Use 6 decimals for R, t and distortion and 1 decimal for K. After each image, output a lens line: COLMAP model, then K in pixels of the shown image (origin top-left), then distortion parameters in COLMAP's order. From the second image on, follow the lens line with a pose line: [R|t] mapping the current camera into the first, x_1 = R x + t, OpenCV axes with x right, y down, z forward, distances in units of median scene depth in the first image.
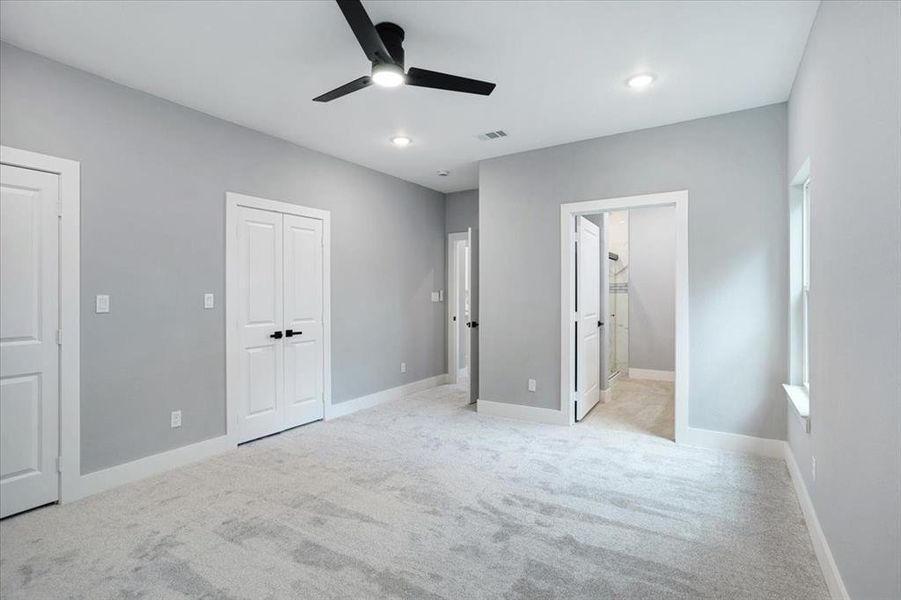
lens RADIAL K [[433.4, 0, 456.3], [0, 433.4, 293.6], [0, 0, 1]] dist [-0.040851, 0.000429]
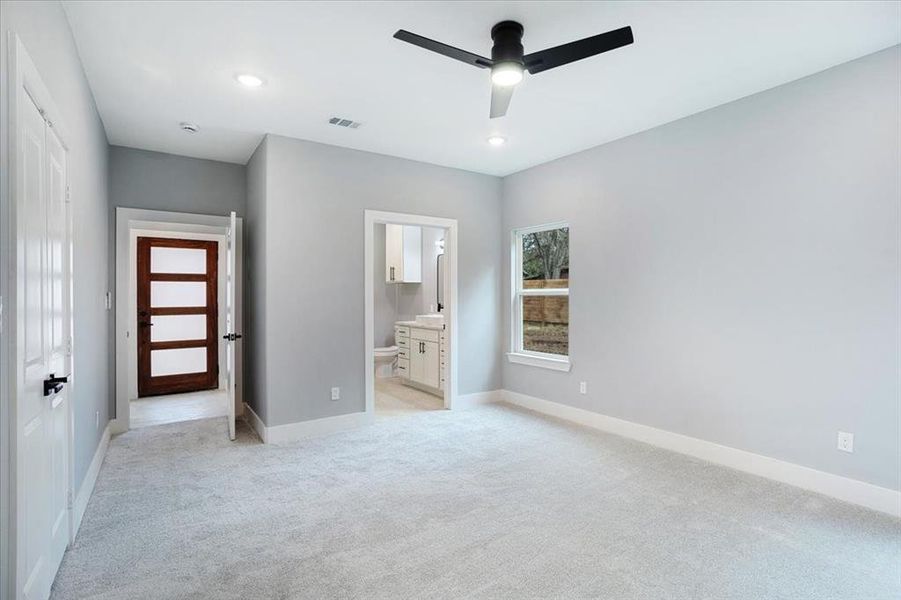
lens RADIAL K [[433.4, 0, 456.3], [0, 433.4, 293.6], [0, 0, 1]] dist [-0.040851, 0.000429]
pose [[0.397003, 0.008227, 0.917781, -0.754472], [0.003753, 0.999937, -0.010587, 0.004679], [-0.917810, 0.007647, 0.396947, 0.485083]]
